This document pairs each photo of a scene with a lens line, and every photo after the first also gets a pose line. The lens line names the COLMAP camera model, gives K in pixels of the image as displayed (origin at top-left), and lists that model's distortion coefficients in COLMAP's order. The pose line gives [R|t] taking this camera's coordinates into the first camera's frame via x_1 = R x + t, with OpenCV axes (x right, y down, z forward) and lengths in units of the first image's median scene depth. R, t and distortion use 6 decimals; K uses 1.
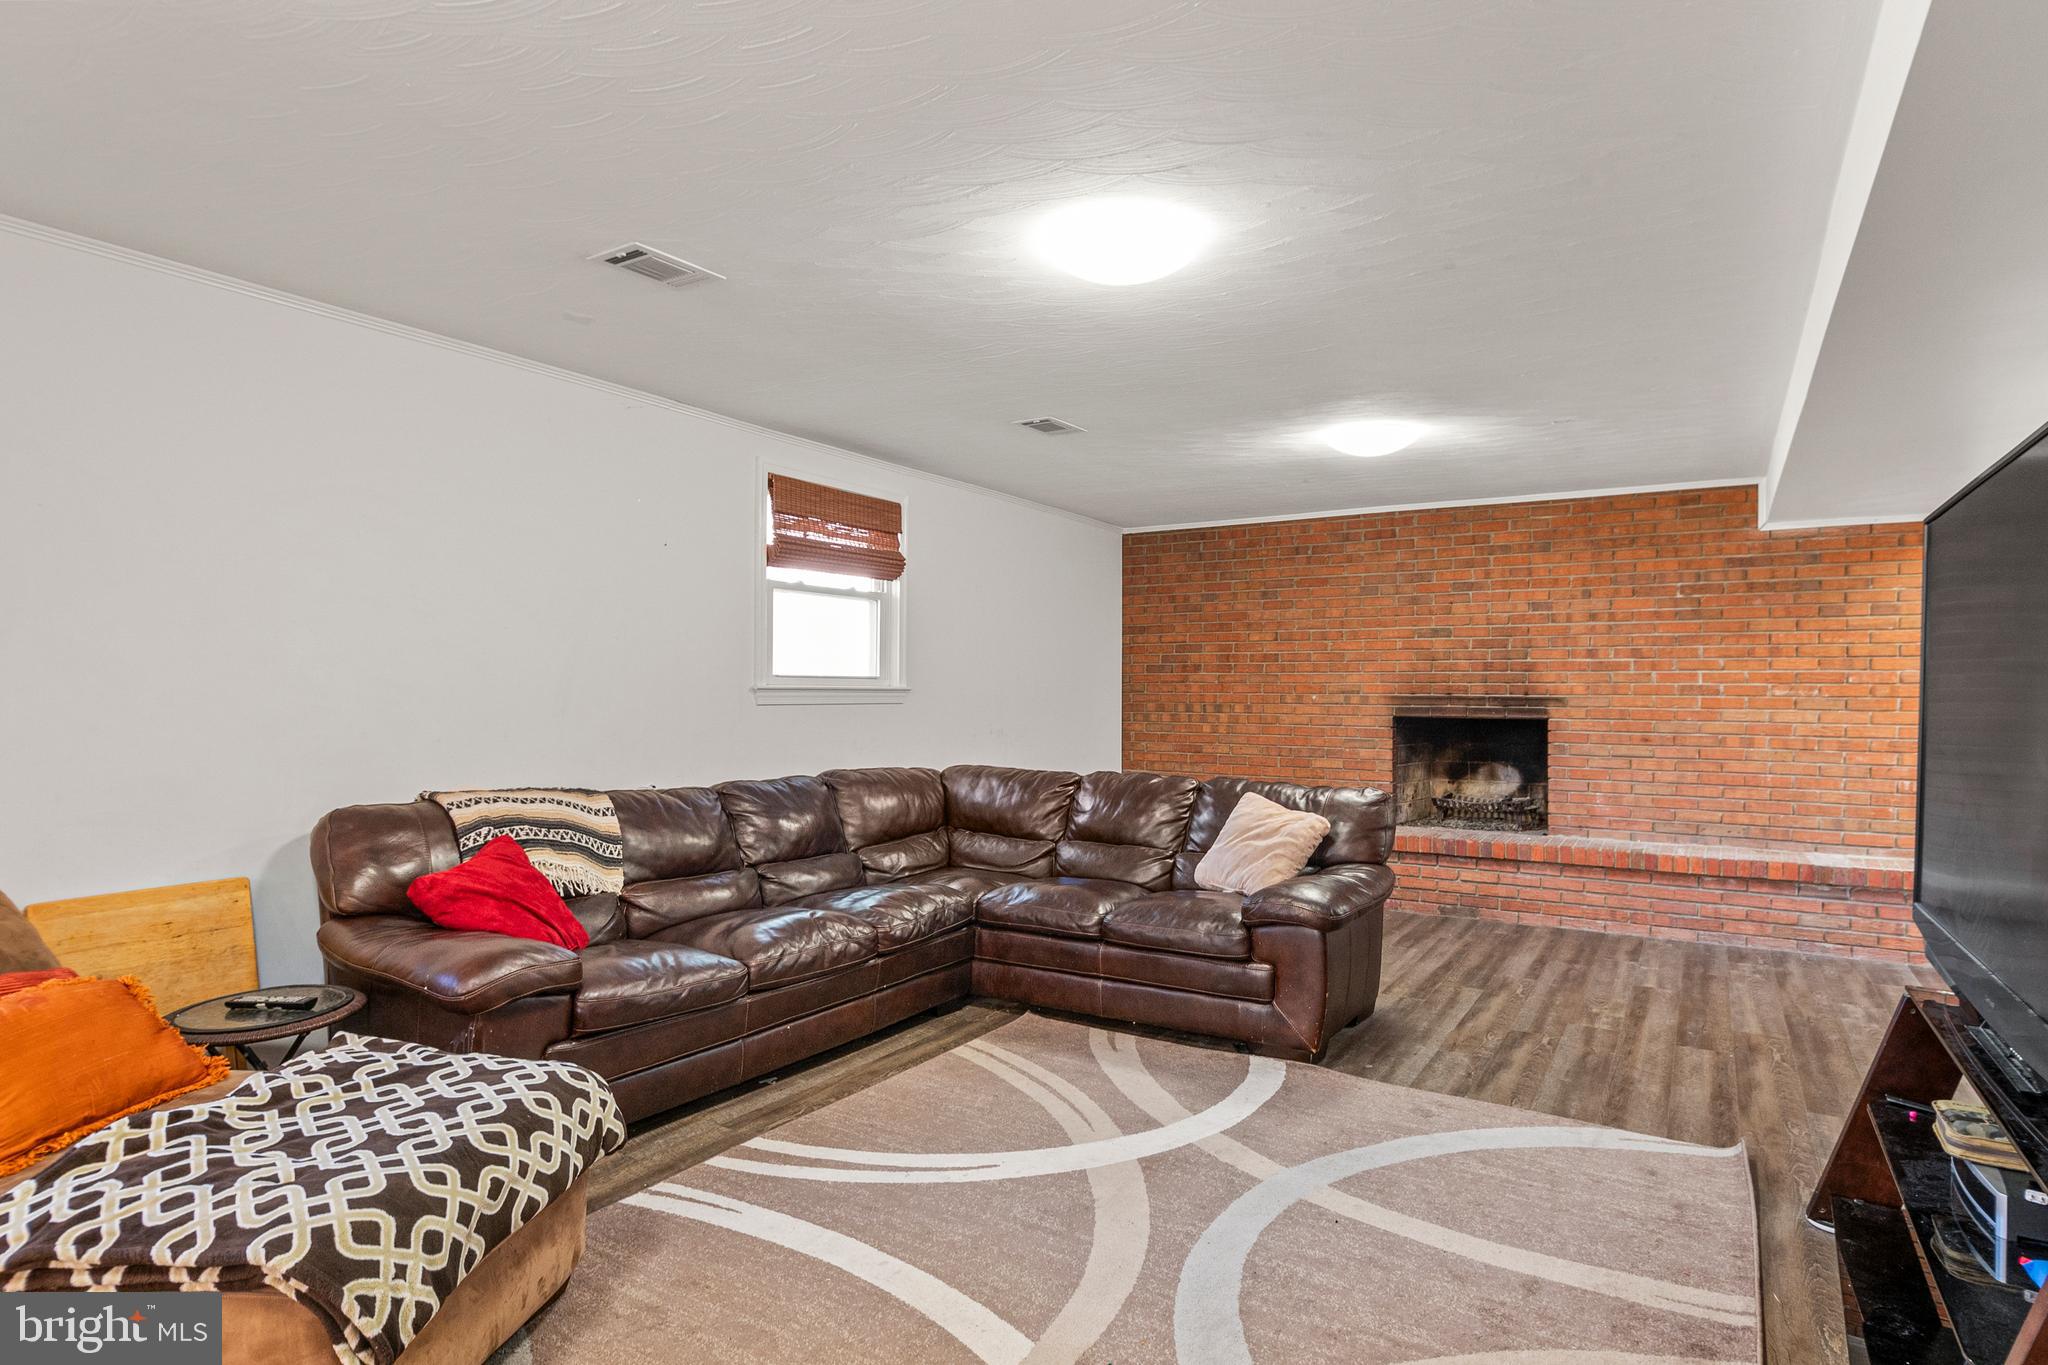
lens RADIAL K [[1076.0, 0, 1057.5], [0, 1076.0, 691.0], [0, 0, 1]] dist [0.002995, -0.008069]
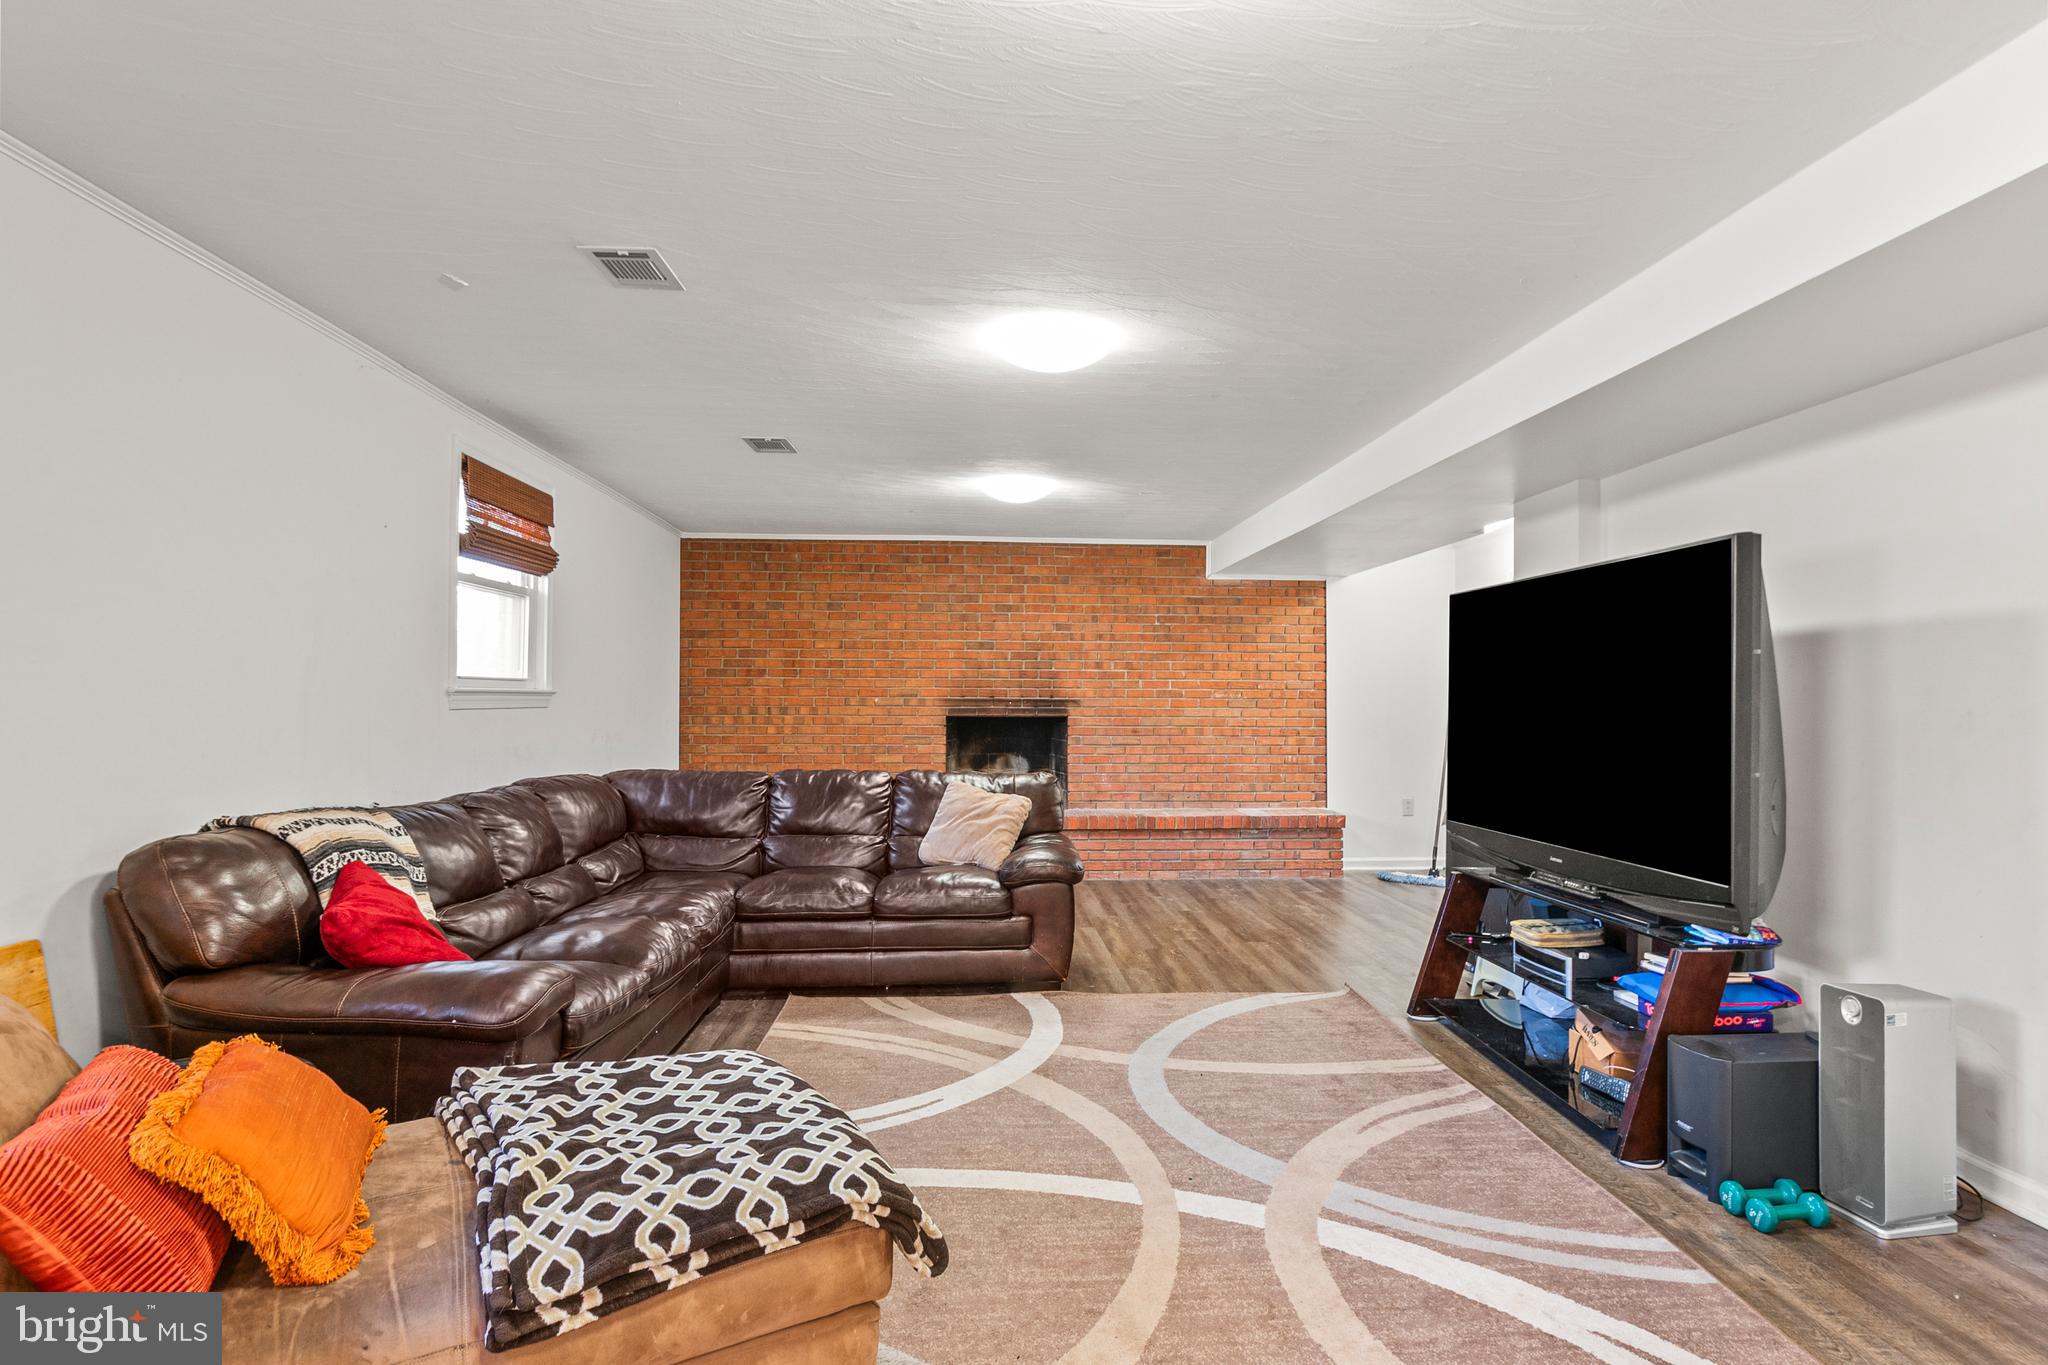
lens RADIAL K [[1076.0, 0, 1025.7], [0, 1076.0, 681.2], [0, 0, 1]] dist [0.002995, -0.008069]
pose [[0.822908, 0.007598, 0.568124, -0.345151], [-0.000646, 0.999922, -0.012437, 0.000251], [-0.568175, 0.009868, 0.822849, -0.011178]]
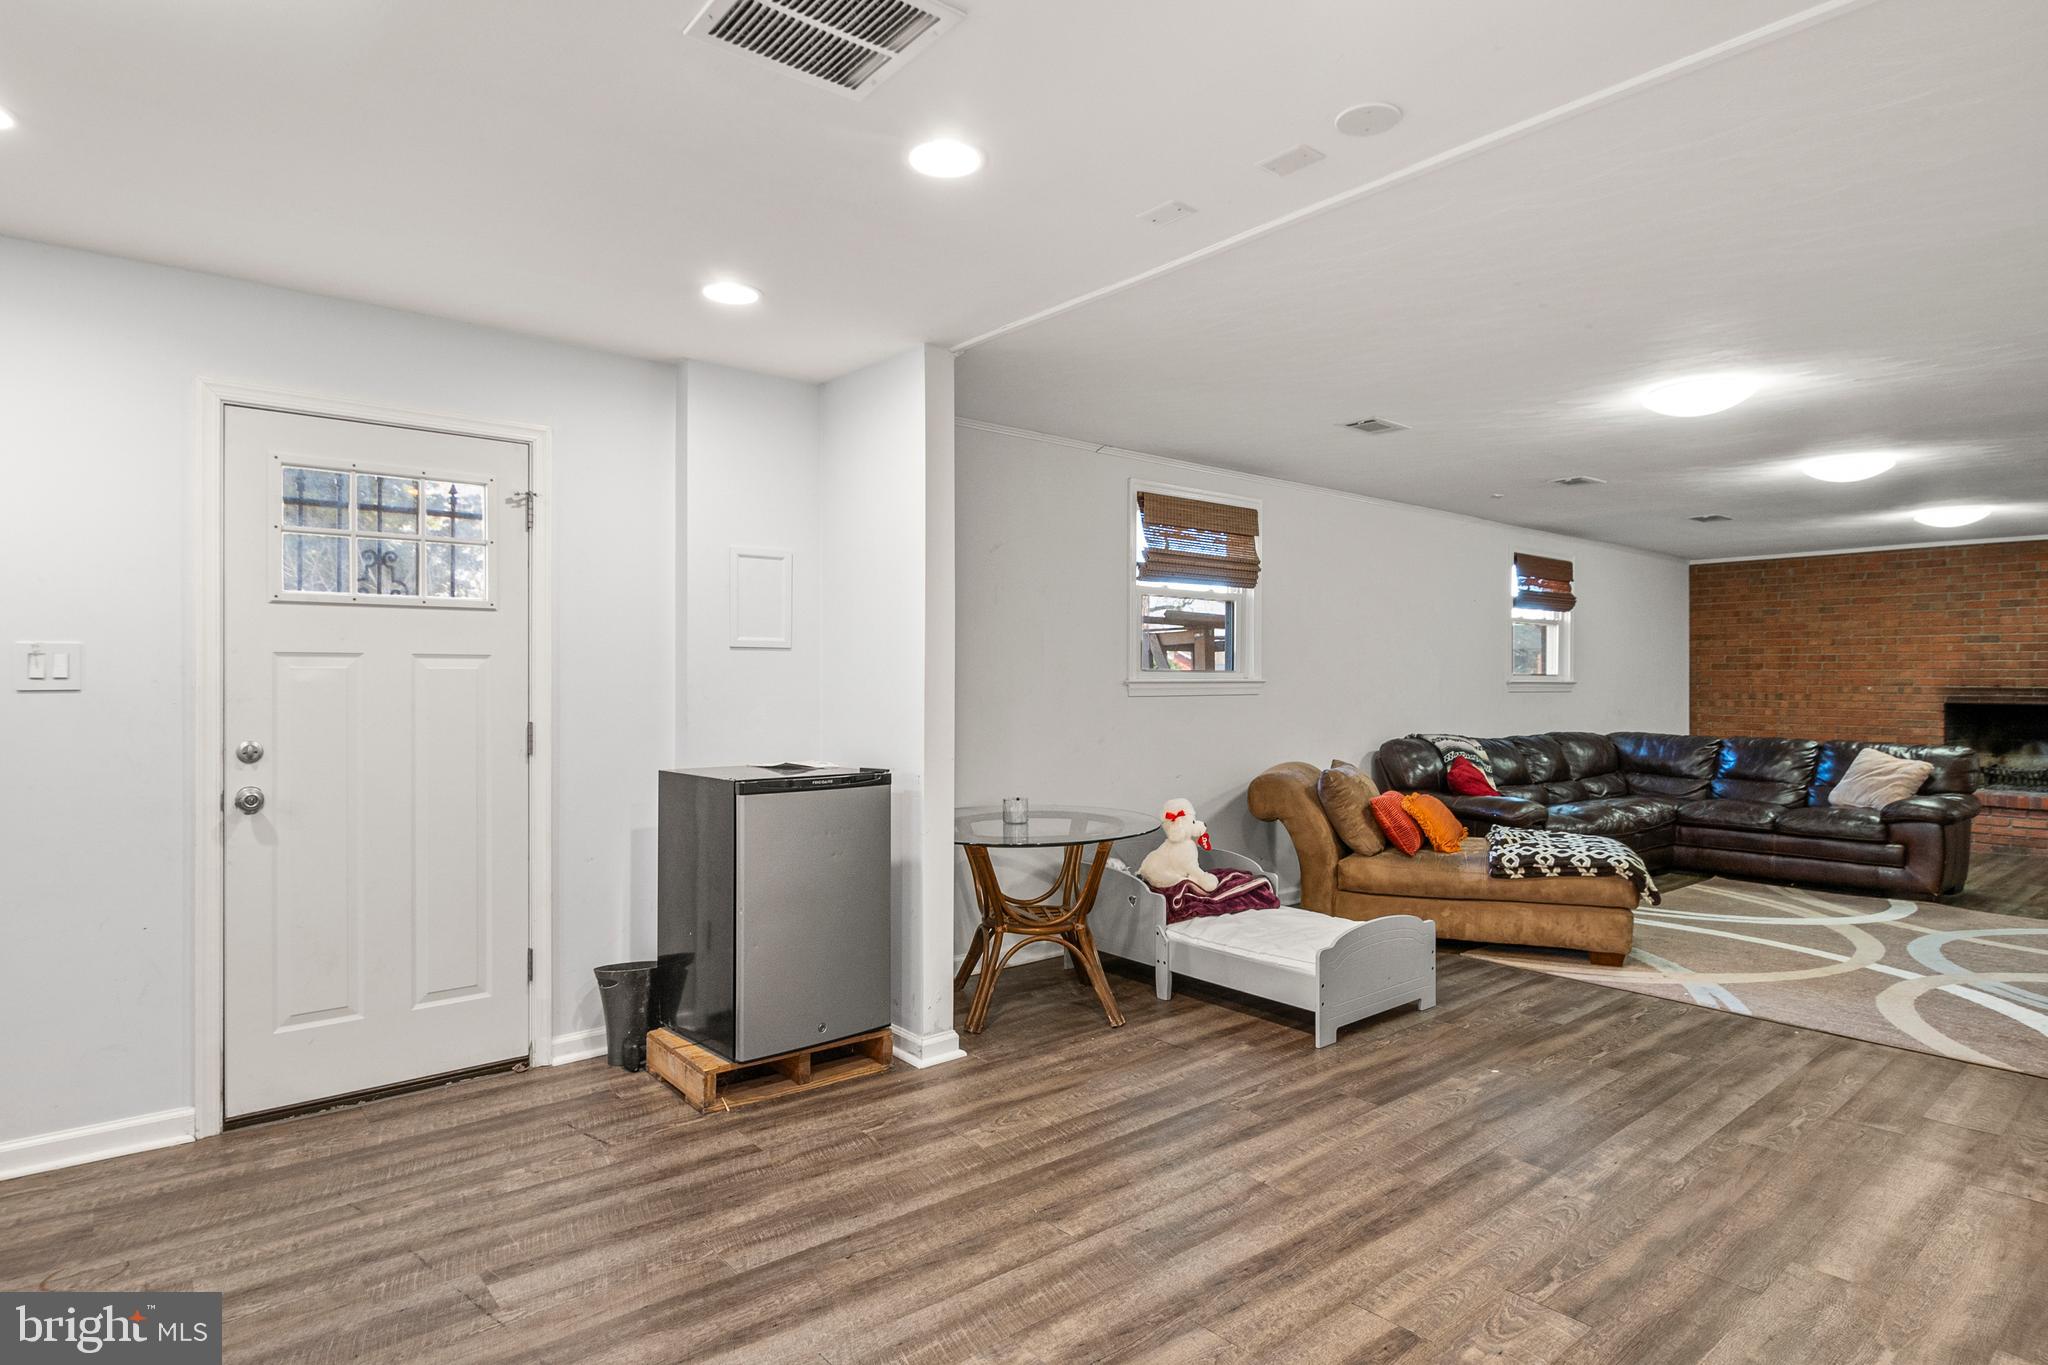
lens RADIAL K [[1076.0, 0, 1064.2], [0, 1076.0, 674.8], [0, 0, 1]] dist [0.002995, -0.008069]
pose [[0.949200, -0.002287, -0.314666, -0.358138], [0.000117, 0.999976, -0.006914, -0.002134], [0.314674, 0.006526, 0.949177, -0.702848]]
